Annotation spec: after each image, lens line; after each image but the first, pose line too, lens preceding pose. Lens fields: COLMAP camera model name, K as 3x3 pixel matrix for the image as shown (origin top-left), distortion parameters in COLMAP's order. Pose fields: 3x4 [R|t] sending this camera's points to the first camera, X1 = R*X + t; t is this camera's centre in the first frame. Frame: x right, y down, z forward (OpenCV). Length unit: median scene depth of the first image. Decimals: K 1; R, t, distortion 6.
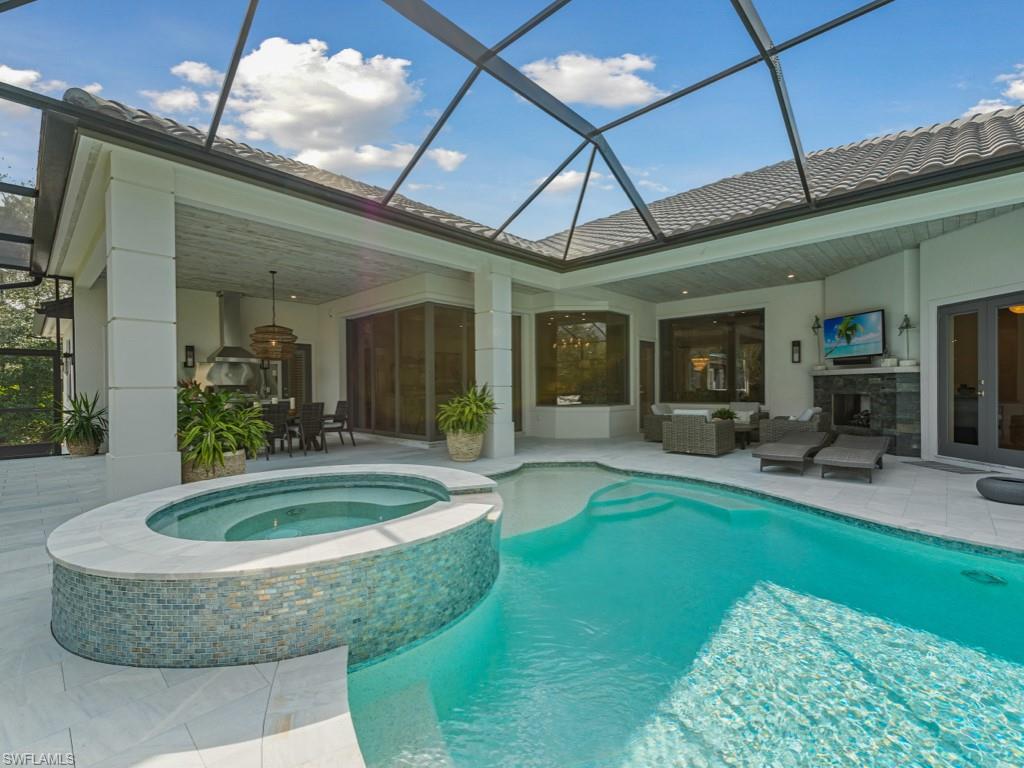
lens RADIAL K [[458.4, 0, 512.1], [0, 458.4, 387.3], [0, 0, 1]] dist [0.000129, -0.000049]
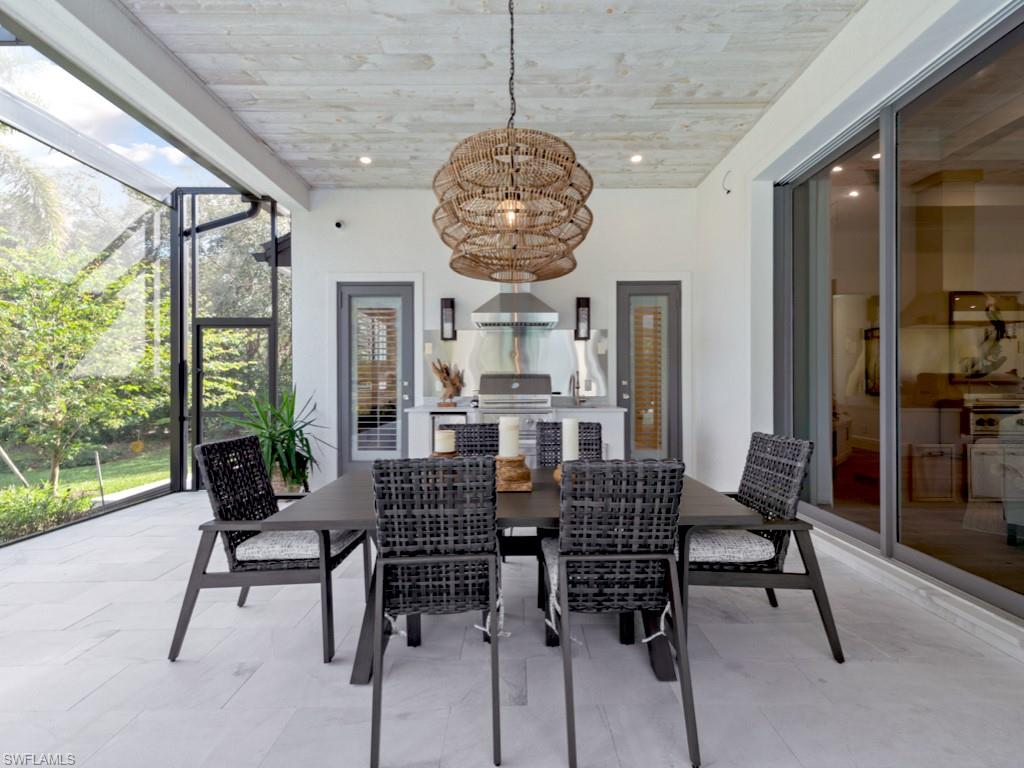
lens RADIAL K [[458.4, 0, 512.1], [0, 458.4, 387.3], [0, 0, 1]] dist [0.000129, -0.000049]
pose [[0.685677, 0.013354, -0.727783, -0.275428], [-0.007708, 0.999909, 0.011085, 0.002653], [0.727865, -0.001991, 0.685717, 0.698573]]
